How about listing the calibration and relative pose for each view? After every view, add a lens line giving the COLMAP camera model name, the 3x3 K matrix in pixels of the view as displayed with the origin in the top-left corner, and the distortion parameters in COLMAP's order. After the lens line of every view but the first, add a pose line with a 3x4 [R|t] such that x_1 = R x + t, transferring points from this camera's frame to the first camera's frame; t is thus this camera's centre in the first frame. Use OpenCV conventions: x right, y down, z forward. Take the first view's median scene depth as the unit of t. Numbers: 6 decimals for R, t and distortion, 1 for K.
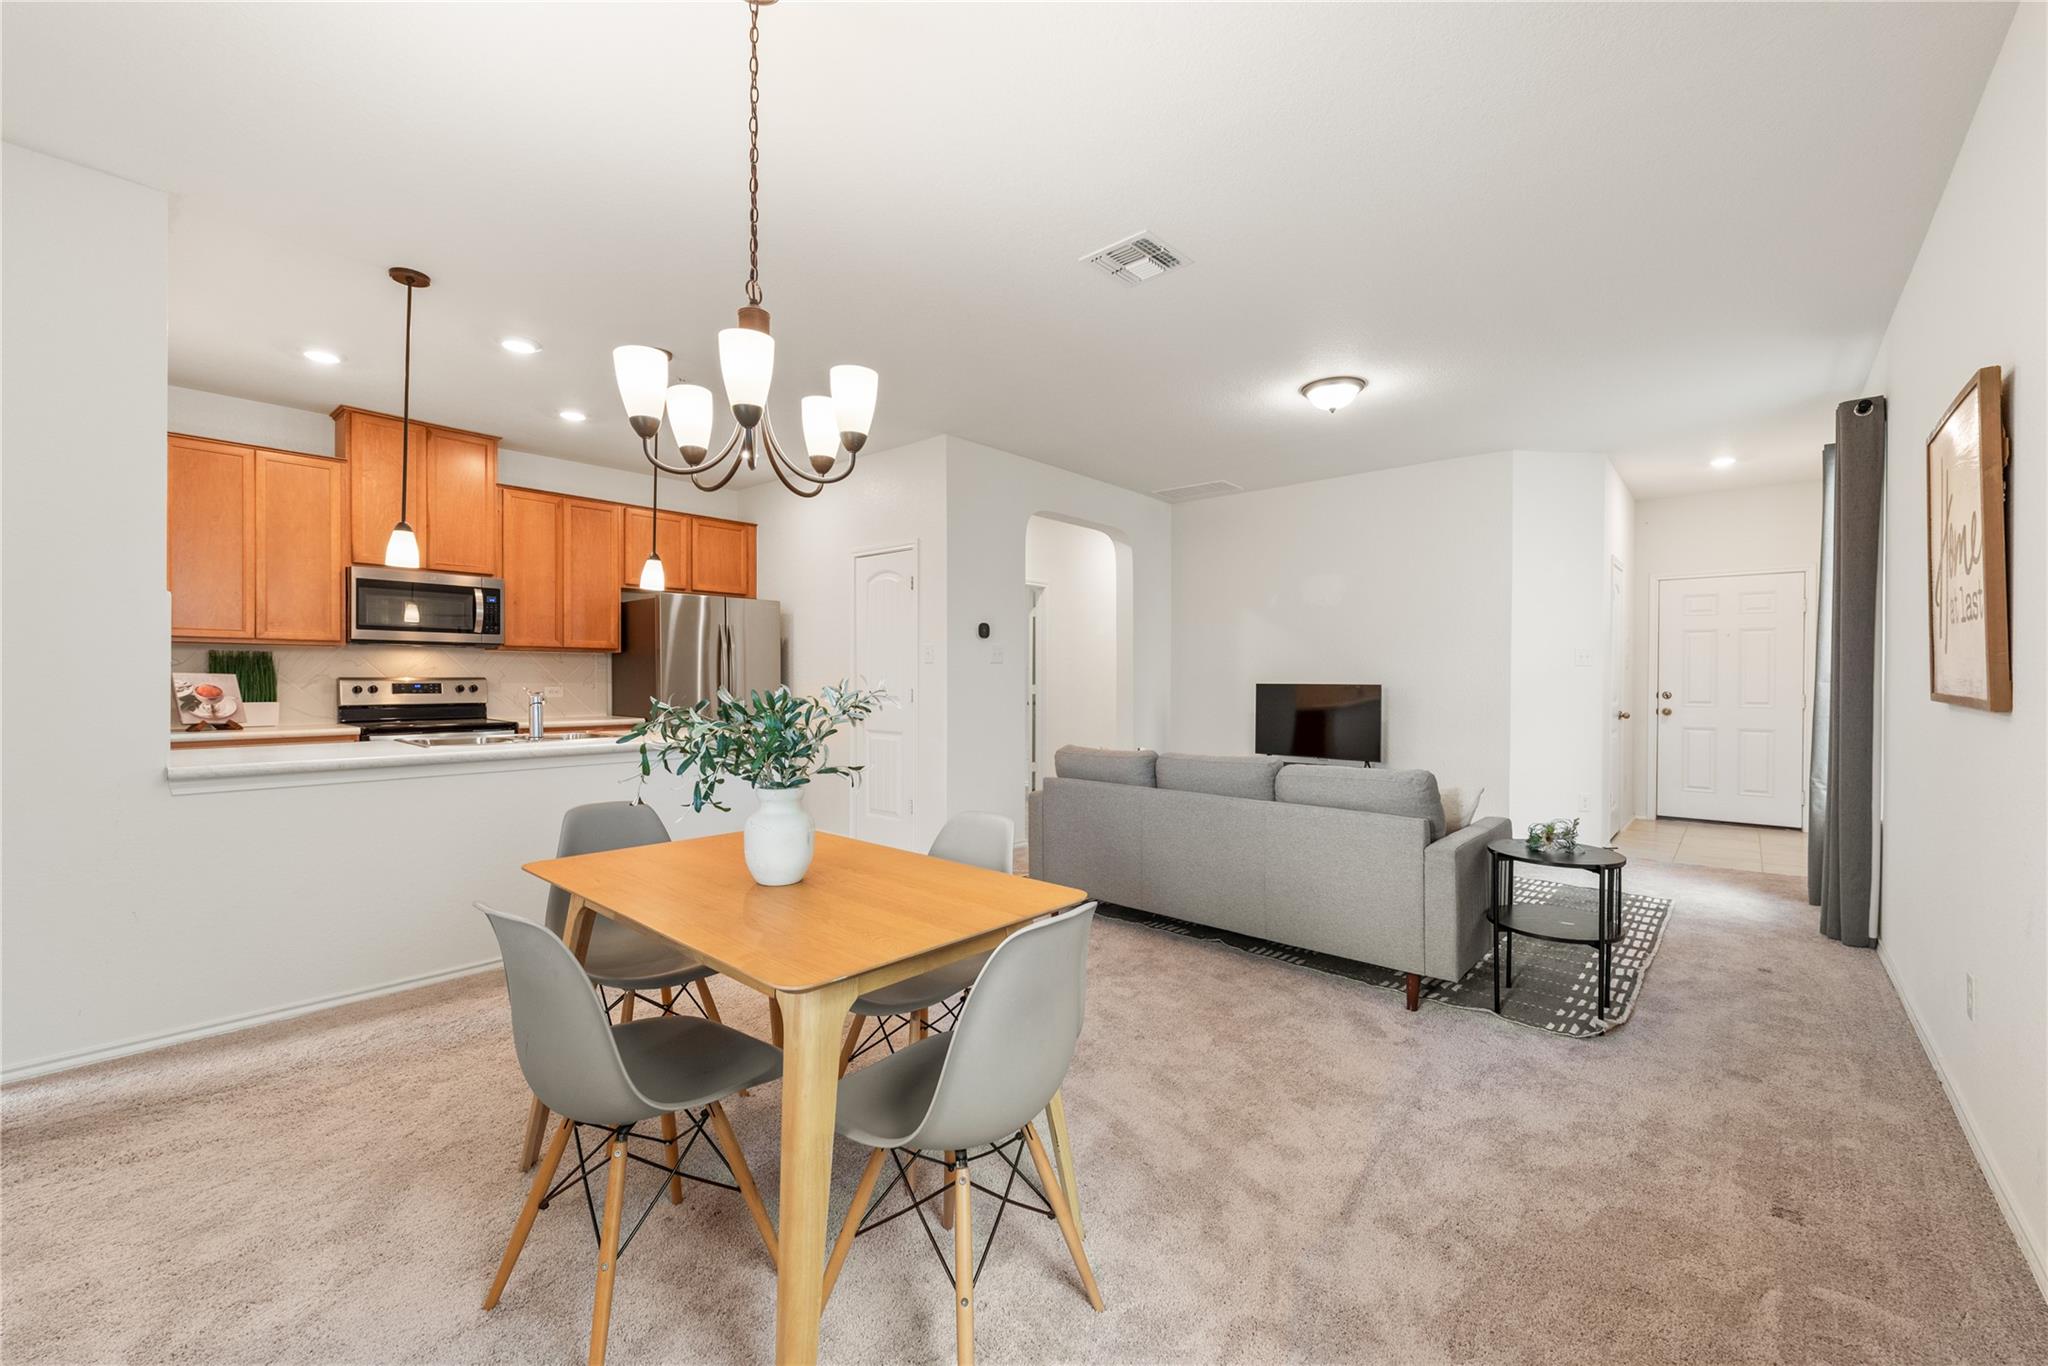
lens RADIAL K [[826.5, 0, 1041.6], [0, 826.5, 680.7], [0, 0, 1]] dist [0.002179, -0.004962]
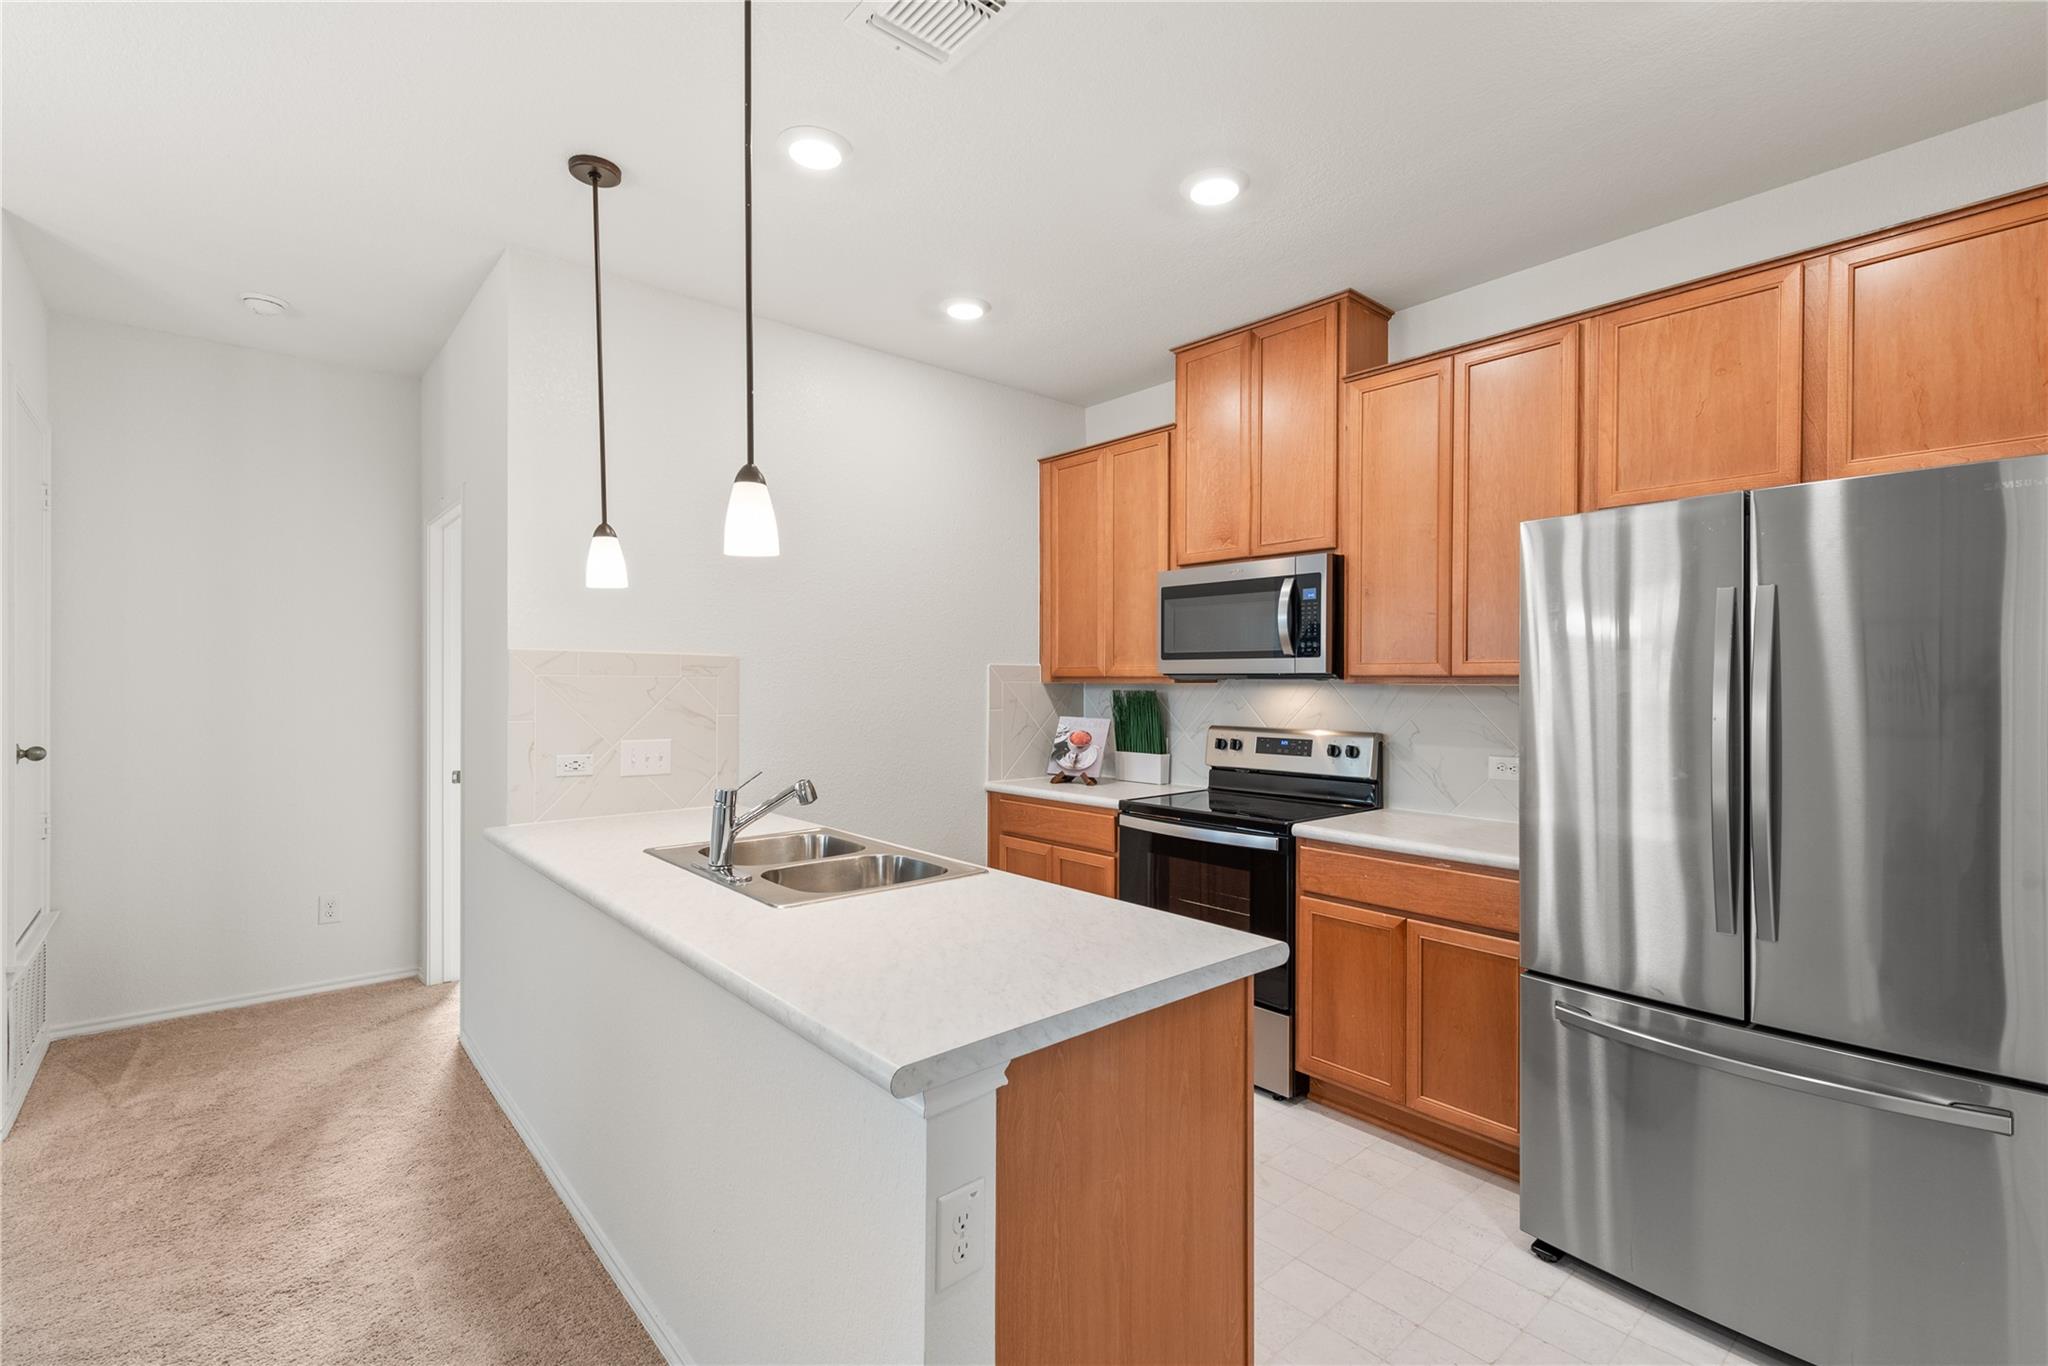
lens RADIAL K [[910.6, 0, 1032.2], [0, 910.6, 685.4], [0, 0, 1]] dist [0.003964, -0.001679]
pose [[-0.147692, -0.000109, -0.989033, -0.043574], [-0.007006, 0.999975, 0.000936, -0.042675], [0.989009, 0.007068, -0.147689, 1.060544]]
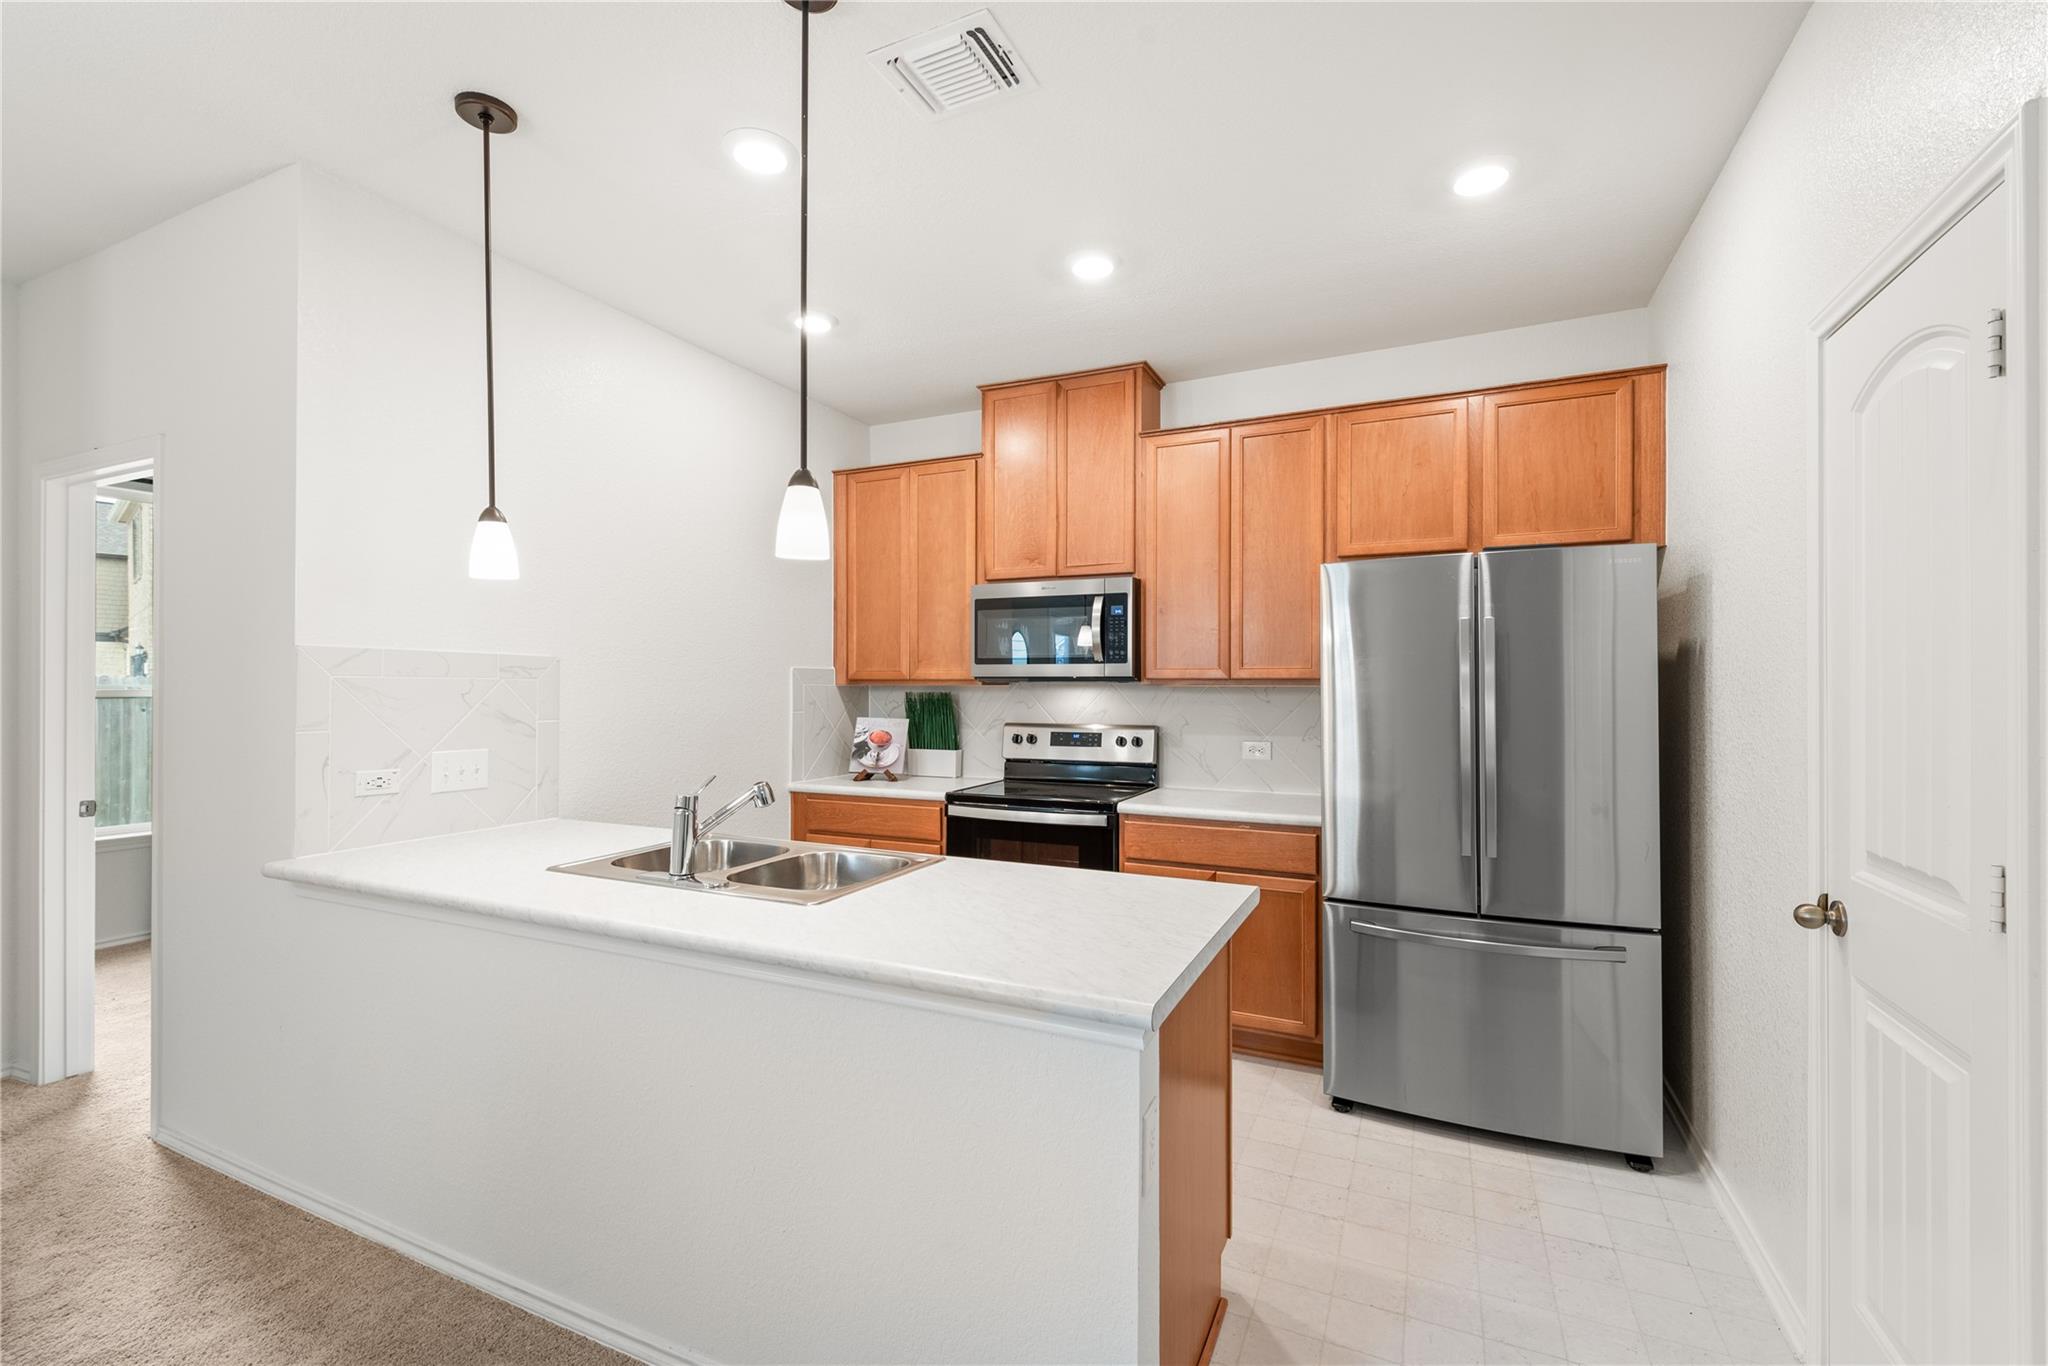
lens RADIAL K [[862.0, 0, 1029.3], [0, 862.0, 685.4], [0, 0, 1]] dist [-0.001339, -0.000757]
pose [[0.265923, -0.004461, -0.963984, -0.025648], [-0.003372, 0.999979, -0.005557, -0.040160], [0.963988, 0.004728, 0.265902, 0.876830]]
